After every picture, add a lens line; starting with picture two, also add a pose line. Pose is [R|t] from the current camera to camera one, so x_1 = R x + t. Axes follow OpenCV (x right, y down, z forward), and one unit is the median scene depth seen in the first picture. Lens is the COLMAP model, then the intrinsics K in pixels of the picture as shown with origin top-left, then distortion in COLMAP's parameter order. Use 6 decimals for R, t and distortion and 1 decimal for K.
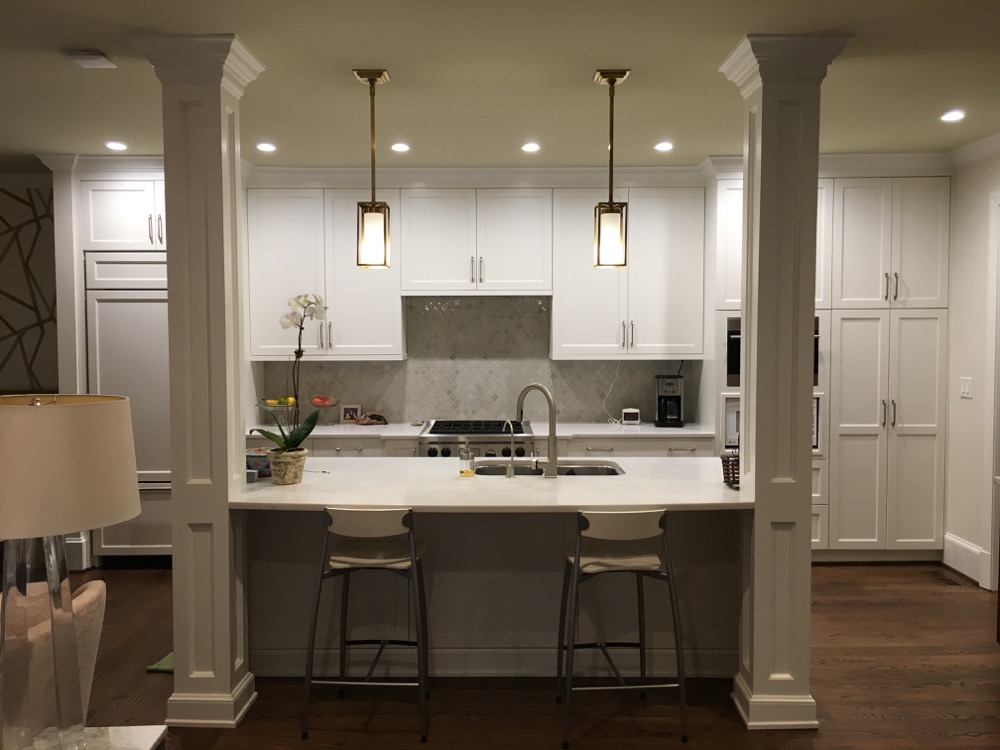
lens RADIAL K [[866.4, 0, 495.8], [0, 866.4, 373.9], [0, 0, 1]] dist [0.099965, -0.158638]
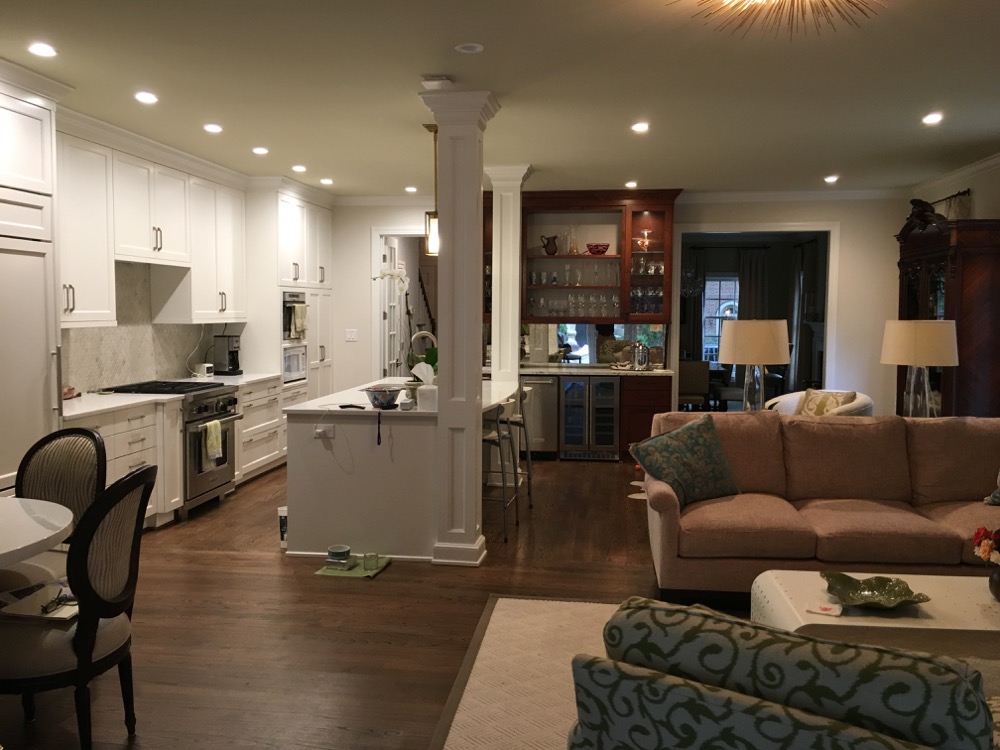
lens RADIAL K [[866.4, 0, 495.8], [0, 866.4, 373.9], [0, 0, 1]] dist [0.099965, -0.158638]
pose [[0.128448, -0.072150, 0.989088, -1.026165], [0.037049, 0.997003, 0.067916, -0.014220], [-0.991024, 0.027921, 0.130736, 0.458603]]
